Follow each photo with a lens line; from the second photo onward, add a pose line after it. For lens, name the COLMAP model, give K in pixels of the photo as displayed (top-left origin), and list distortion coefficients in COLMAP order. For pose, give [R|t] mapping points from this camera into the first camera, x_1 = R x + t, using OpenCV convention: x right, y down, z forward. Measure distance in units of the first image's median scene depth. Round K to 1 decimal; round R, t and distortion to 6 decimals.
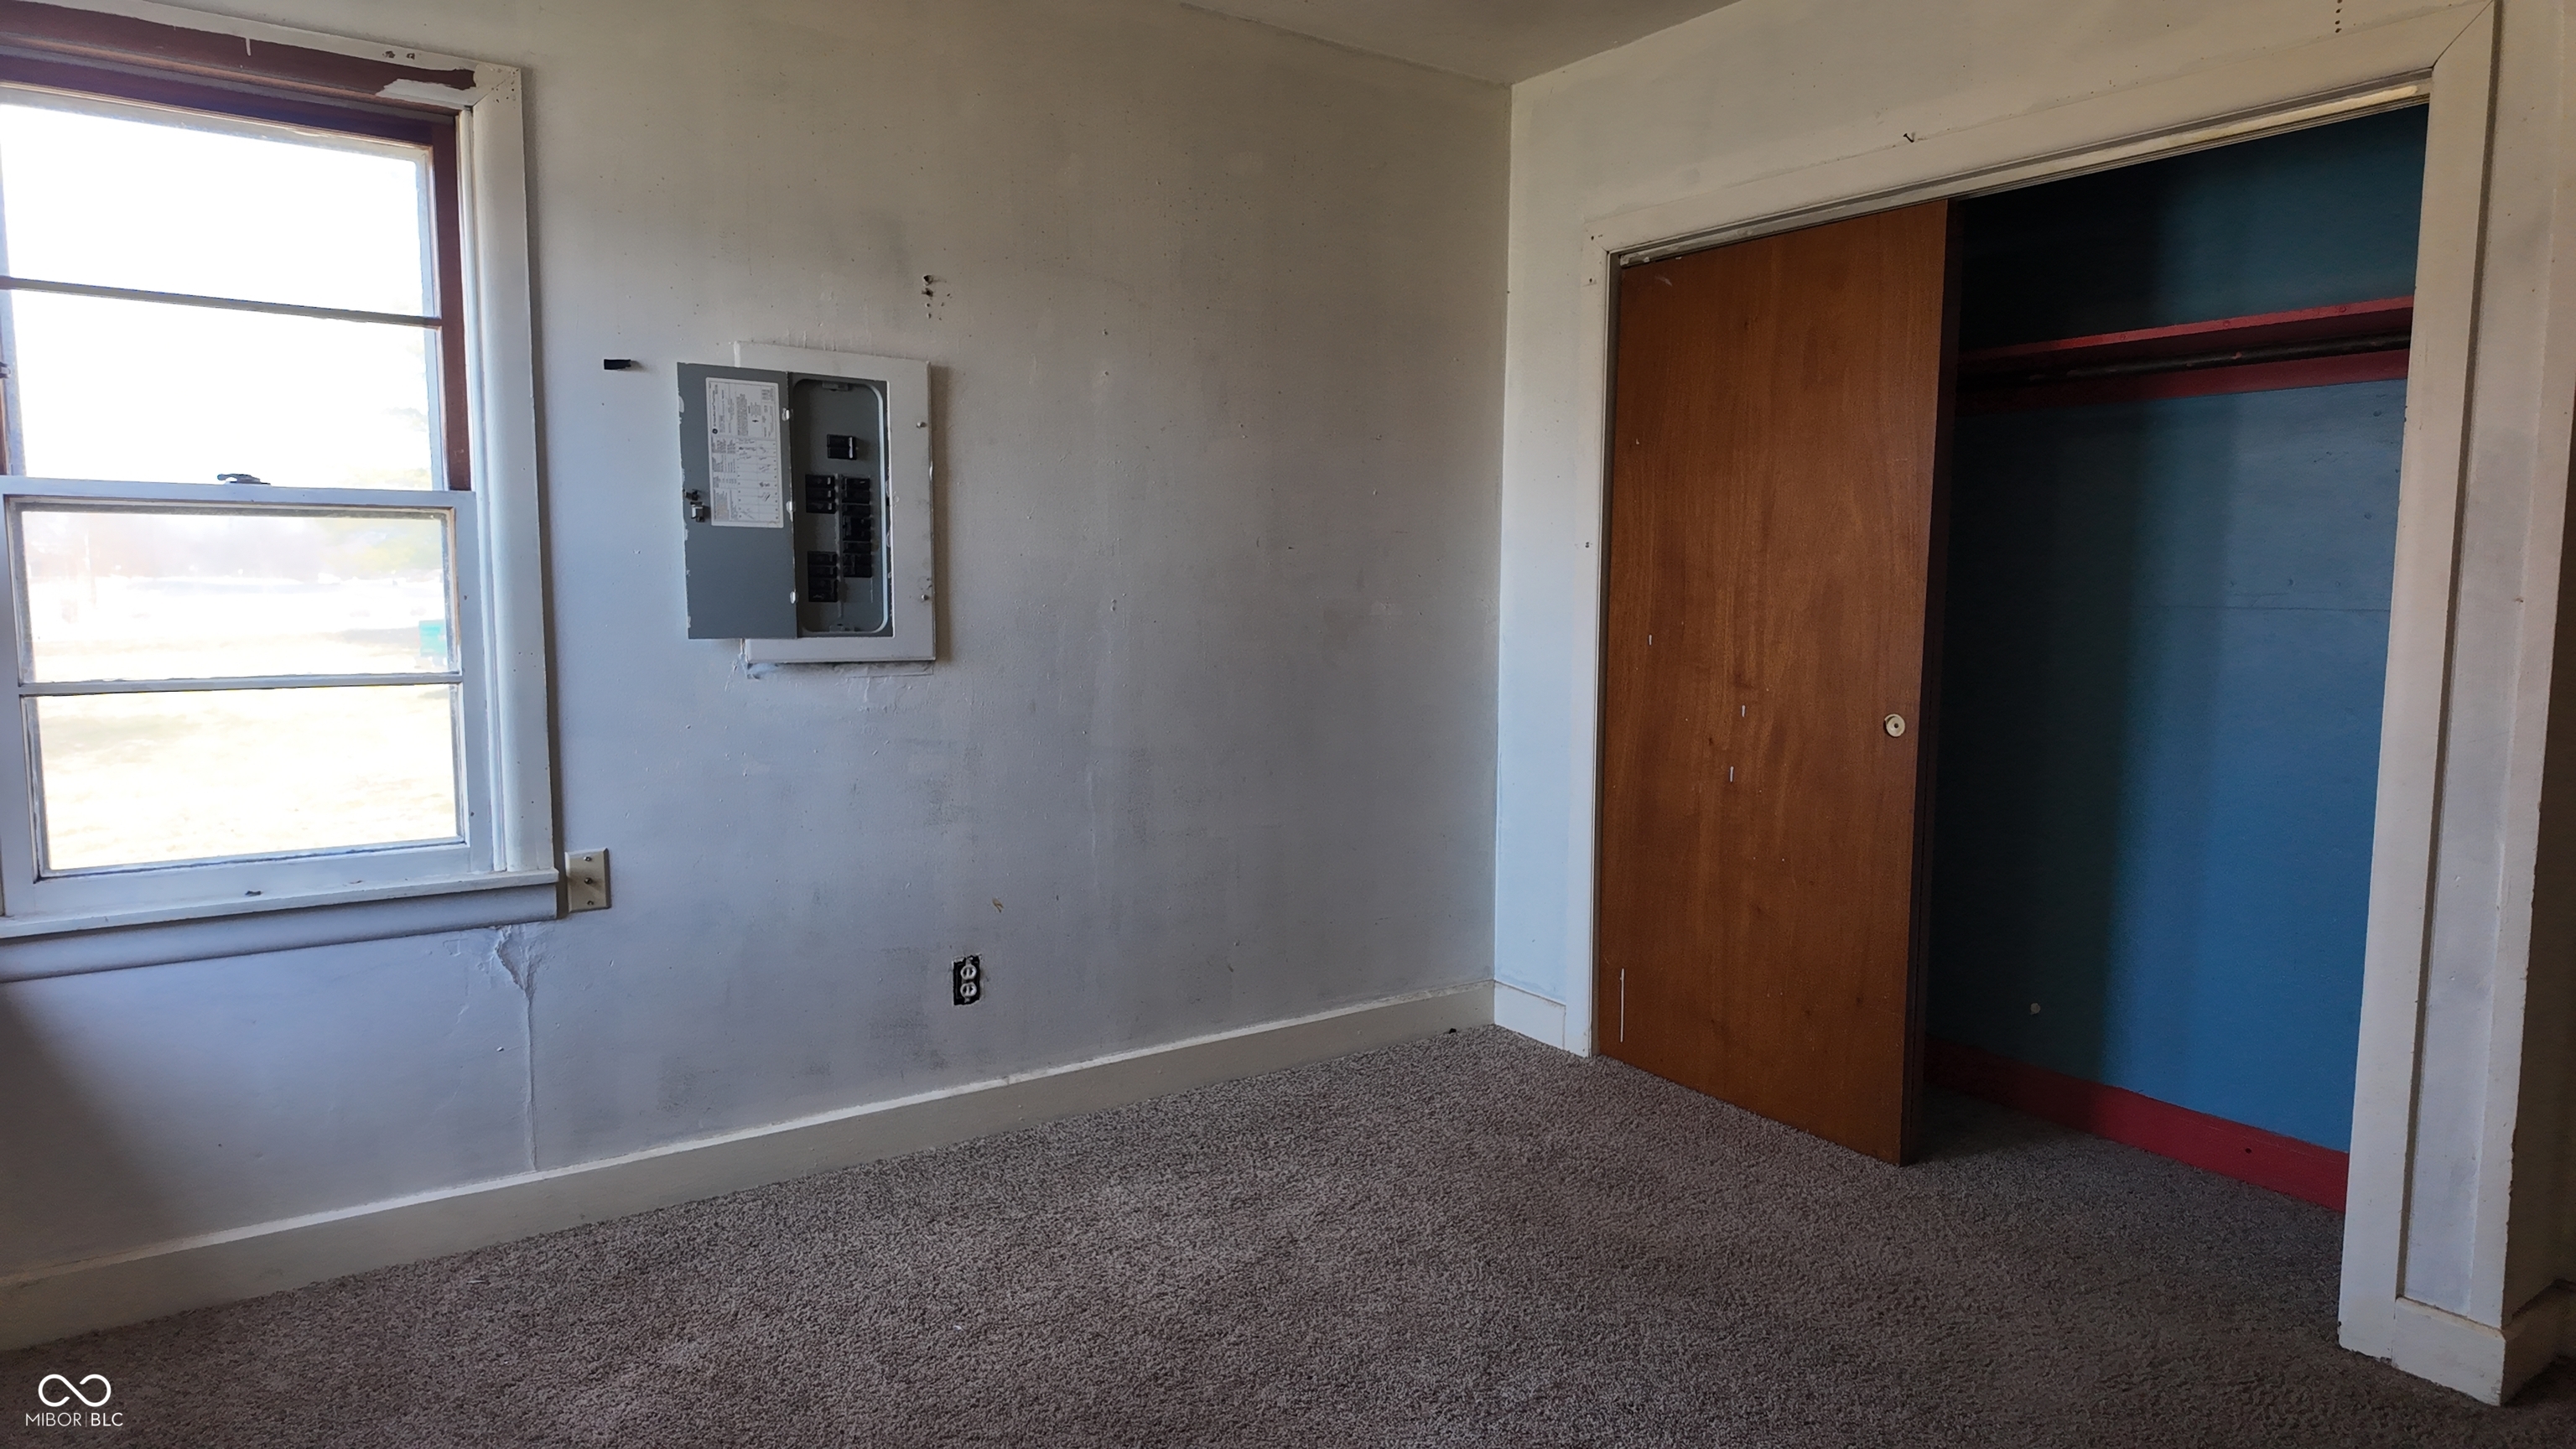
lens RADIAL K [[1516.2, 0, 1334.5], [0, 1516.2, 724.9], [0, 0, 1]] dist [0.026853, -0.028003]
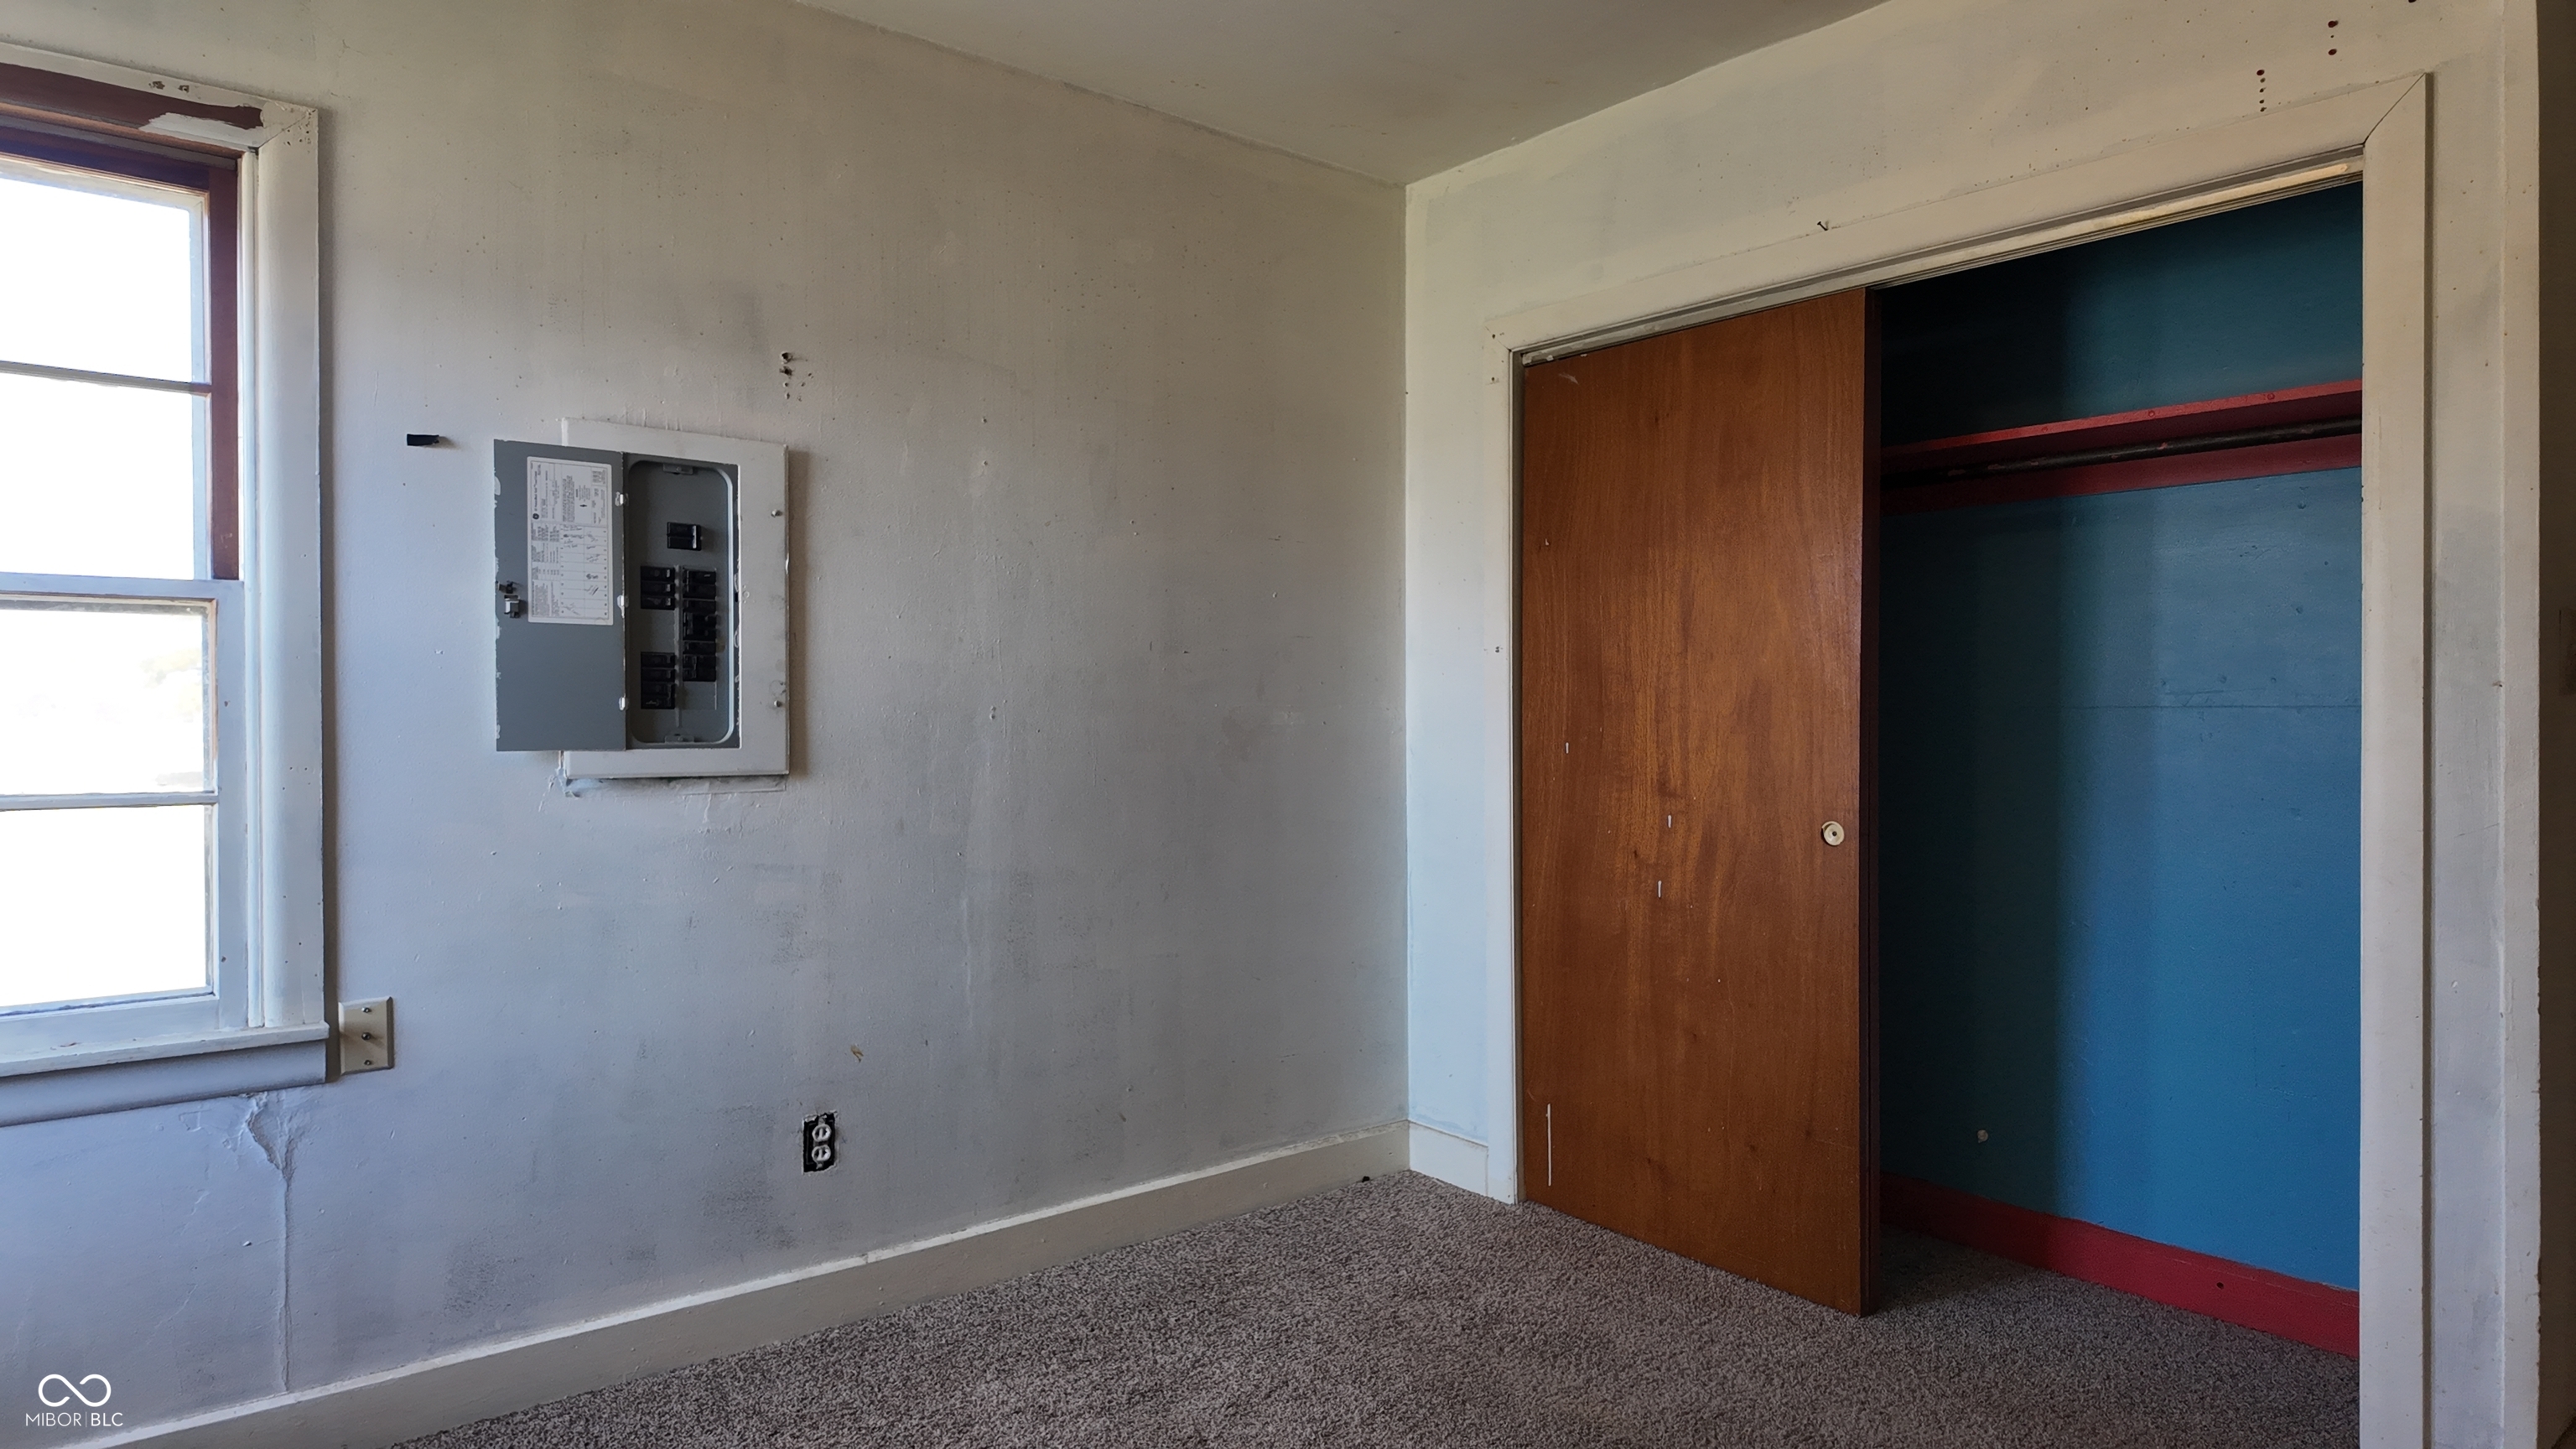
lens RADIAL K [[1516.2, 0, 1316.3], [0, 1516.2, 723.2], [0, 0, 1]] dist [0.026853, -0.028003]
pose [[0.997605, -0.010530, 0.068364, -0.016610], [0.016446, 0.996111, -0.086563, 0.010269], [-0.067187, 0.087480, 0.993898, 0.099420]]
